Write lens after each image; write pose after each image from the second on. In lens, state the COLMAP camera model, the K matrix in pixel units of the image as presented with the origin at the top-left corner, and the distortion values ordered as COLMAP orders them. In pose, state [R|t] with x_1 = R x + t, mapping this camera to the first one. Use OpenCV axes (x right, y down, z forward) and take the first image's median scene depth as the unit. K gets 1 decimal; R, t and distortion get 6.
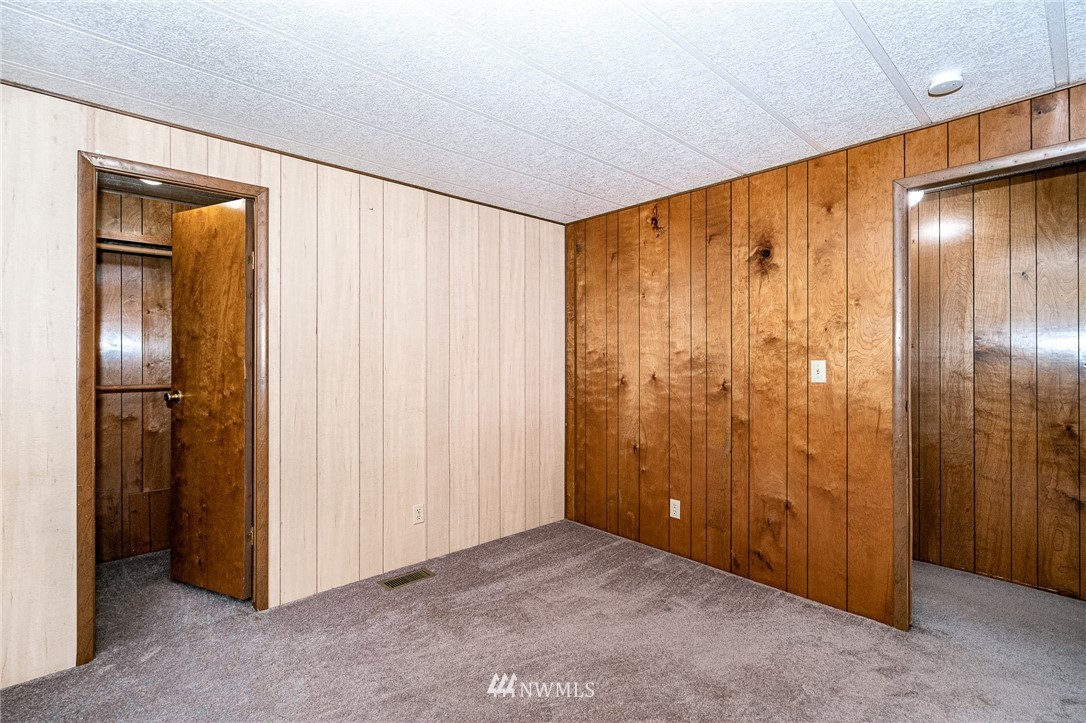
lens RADIAL K [[503.2, 0, 536.8], [0, 503.2, 354.3], [0, 0, 1]] dist [-0.000800, 0.000249]
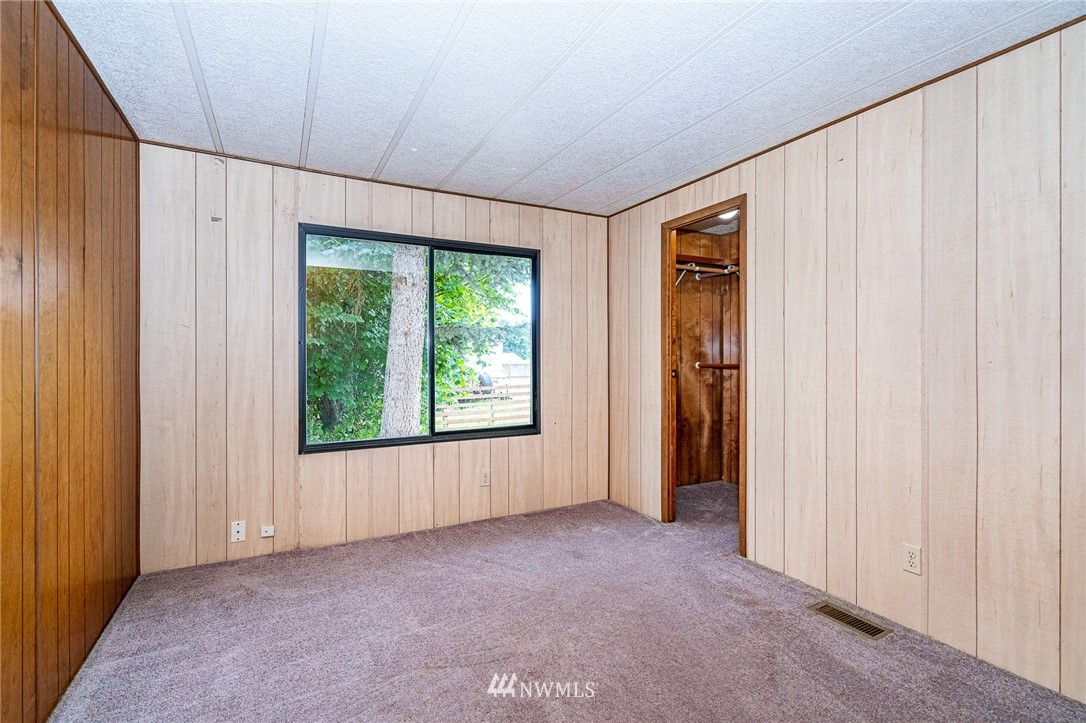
lens RADIAL K [[503.2, 0, 536.8], [0, 503.2, 354.3], [0, 0, 1]] dist [-0.000800, 0.000249]
pose [[-0.251416, -0.003295, -0.967873, 0.616320], [0.009515, 0.999937, -0.005875, 0.035344], [0.967832, -0.010687, -0.251369, 0.726423]]
